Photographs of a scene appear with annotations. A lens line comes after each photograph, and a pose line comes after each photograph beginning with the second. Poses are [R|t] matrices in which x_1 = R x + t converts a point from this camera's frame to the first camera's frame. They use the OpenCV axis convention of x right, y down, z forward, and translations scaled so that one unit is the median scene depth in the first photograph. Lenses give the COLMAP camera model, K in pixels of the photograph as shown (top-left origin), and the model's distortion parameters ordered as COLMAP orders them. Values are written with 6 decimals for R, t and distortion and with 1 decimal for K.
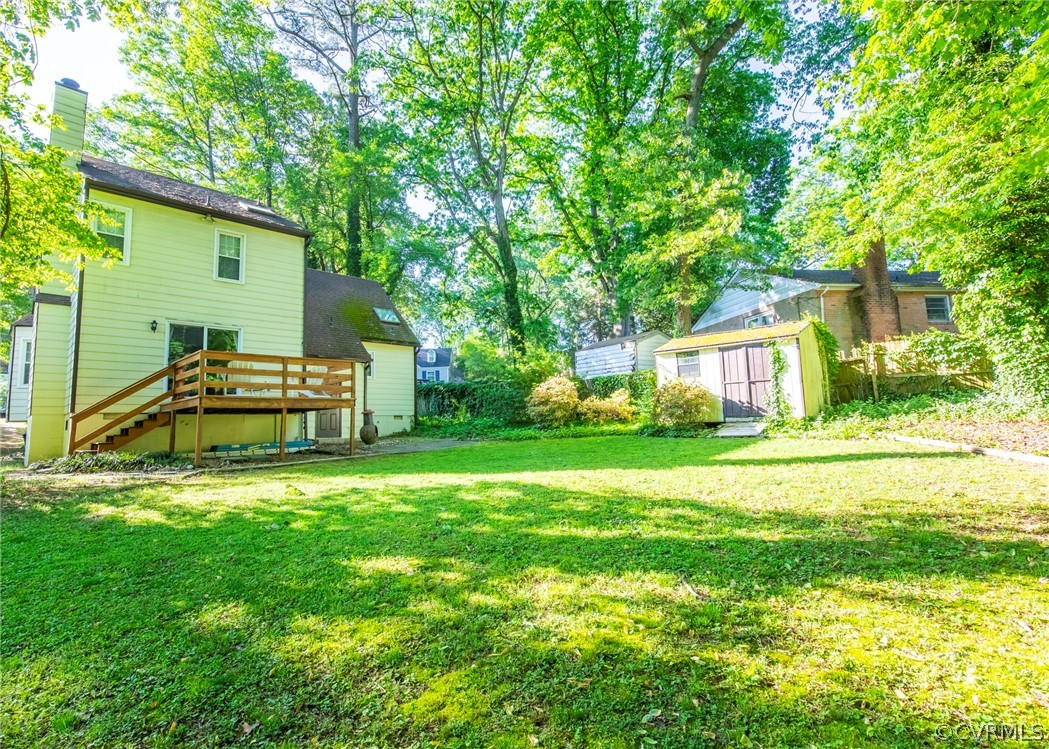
lens RADIAL K [[517.0, 0, 523.7], [0, 517.0, 371.3], [0, 0, 1]] dist [-0.001430, 0.000467]
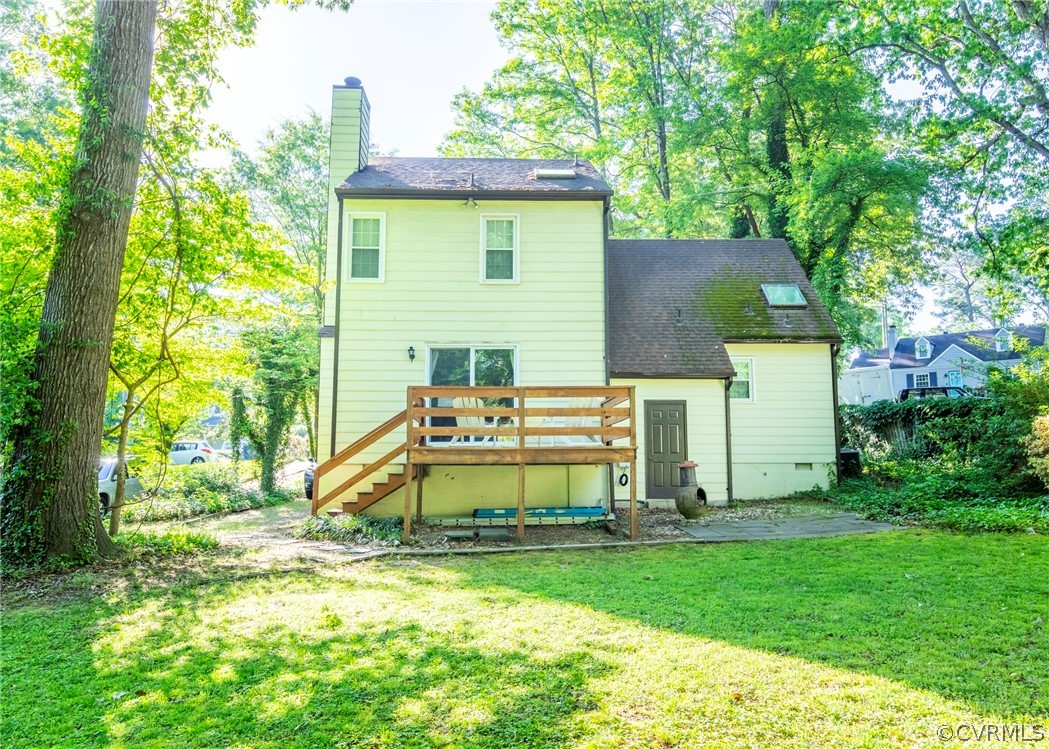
lens RADIAL K [[775.5, 0, 525.0], [0, 775.5, 376.4], [0, 0, 1]] dist [-0.004008, -0.001237]
pose [[0.738737, -0.050904, -0.672068, 0.185217], [0.051082, 0.998504, -0.019480, -0.018054], [0.672055, -0.019940, 0.740233, 0.206327]]
